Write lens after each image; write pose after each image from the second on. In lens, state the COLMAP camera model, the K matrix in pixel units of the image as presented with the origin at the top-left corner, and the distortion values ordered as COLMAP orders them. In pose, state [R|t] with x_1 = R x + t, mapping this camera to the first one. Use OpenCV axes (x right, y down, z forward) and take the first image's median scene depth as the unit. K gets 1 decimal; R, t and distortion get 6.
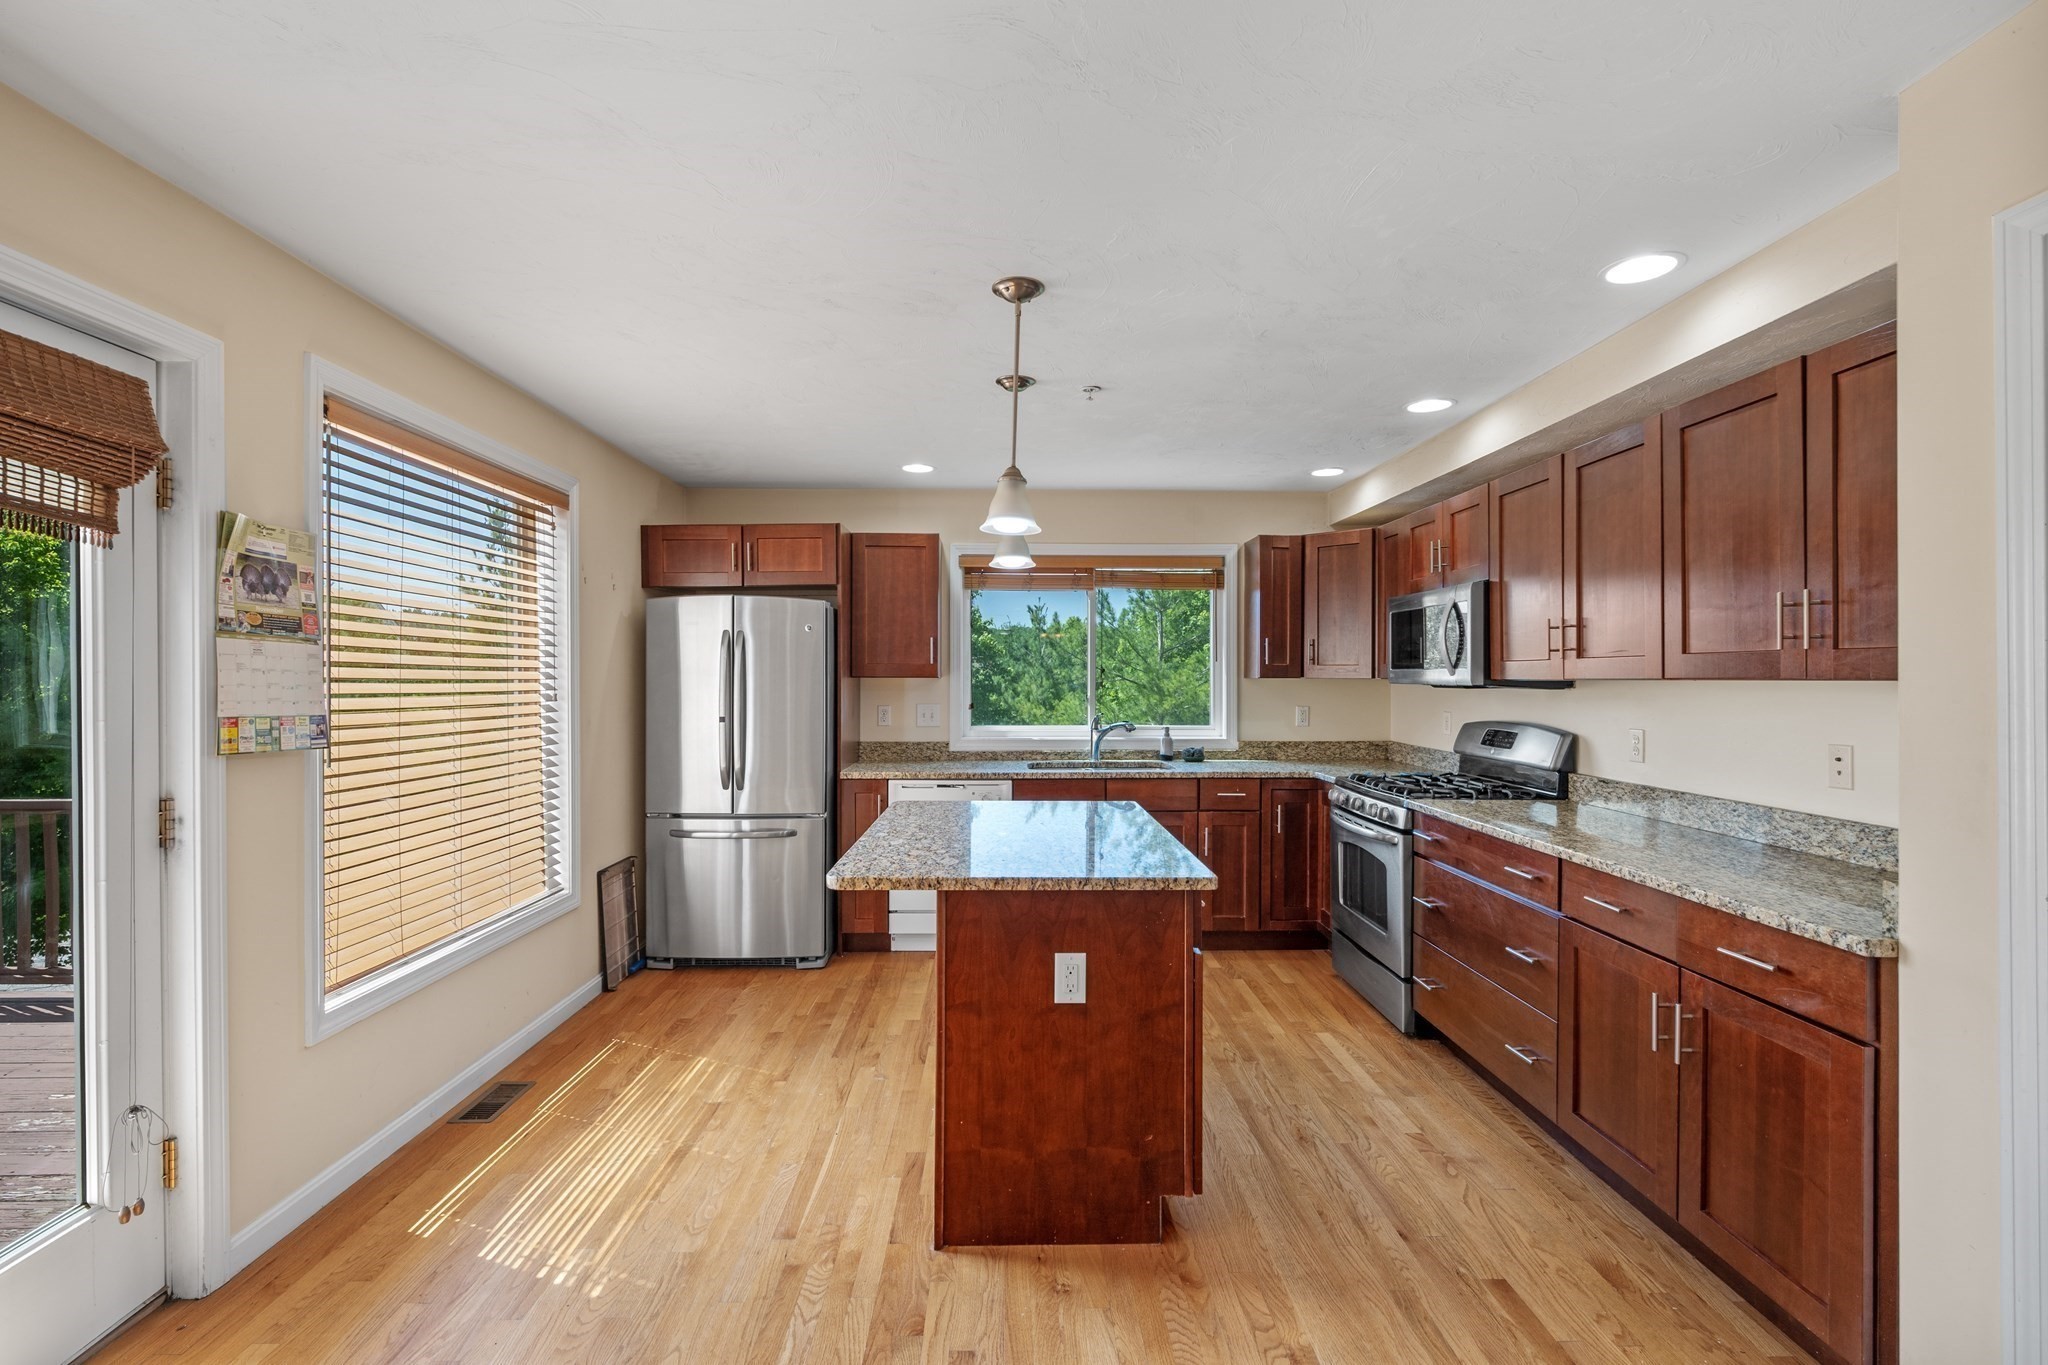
lens RADIAL K [[923.3, 0, 1019.9], [0, 923.3, 688.9], [0, 0, 1]] dist [0.002913, -0.000150]
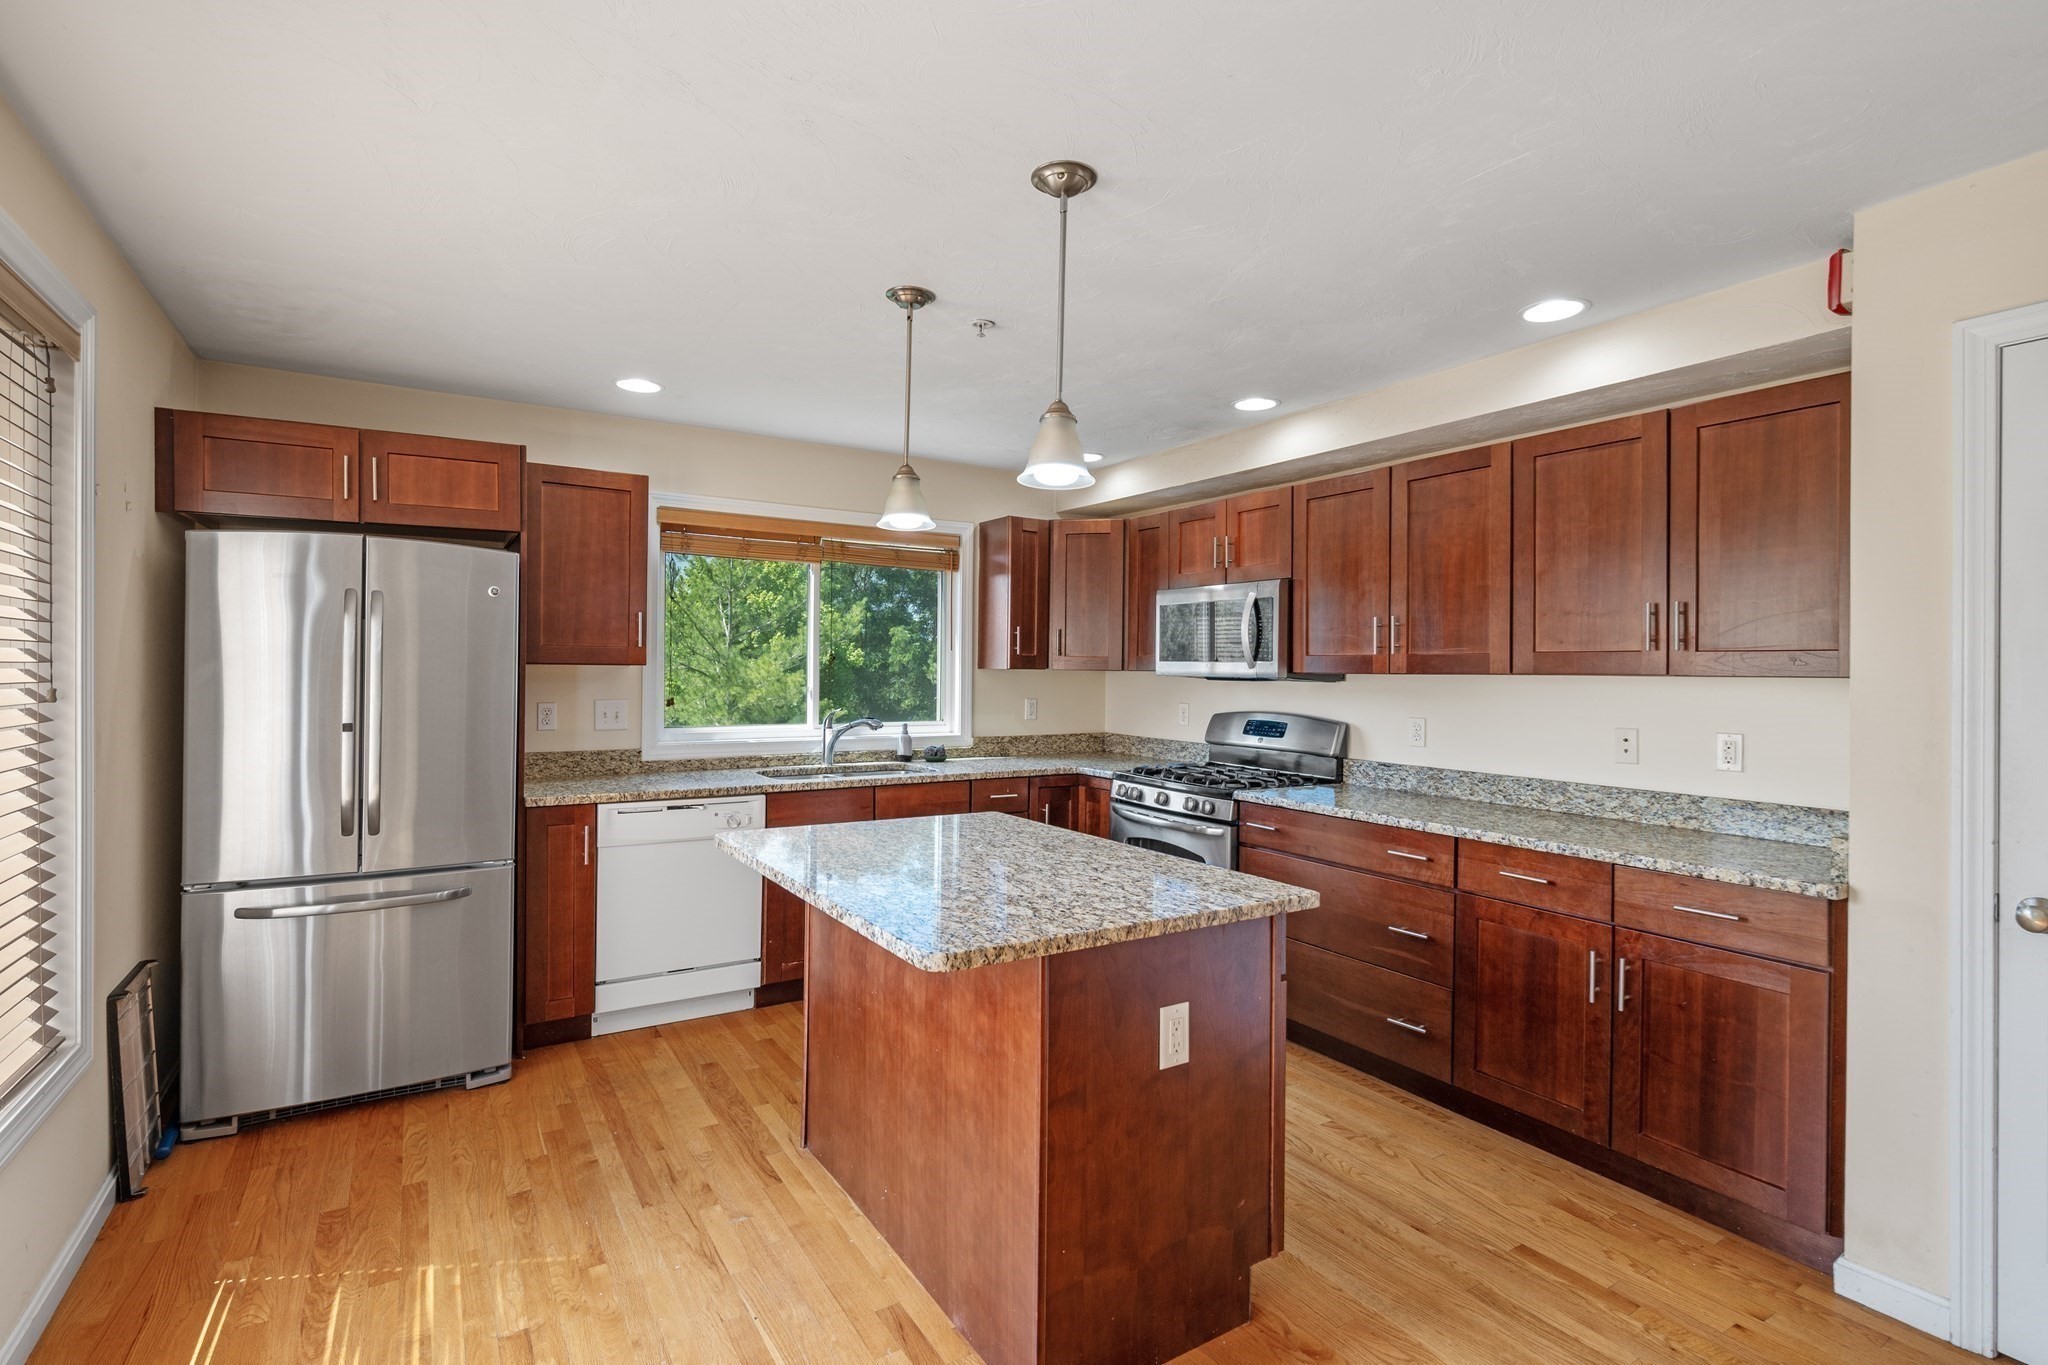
lens RADIAL K [[970.4, 0, 1027.8], [0, 970.4, 677.4], [0, 0, 1]] dist [0.000576, 0.000264]
pose [[0.853812, 0.003696, 0.520568, -0.325696], [-0.002927, 0.999993, -0.002299, -0.001748], [-0.520573, 0.000440, 0.853817, 0.212645]]
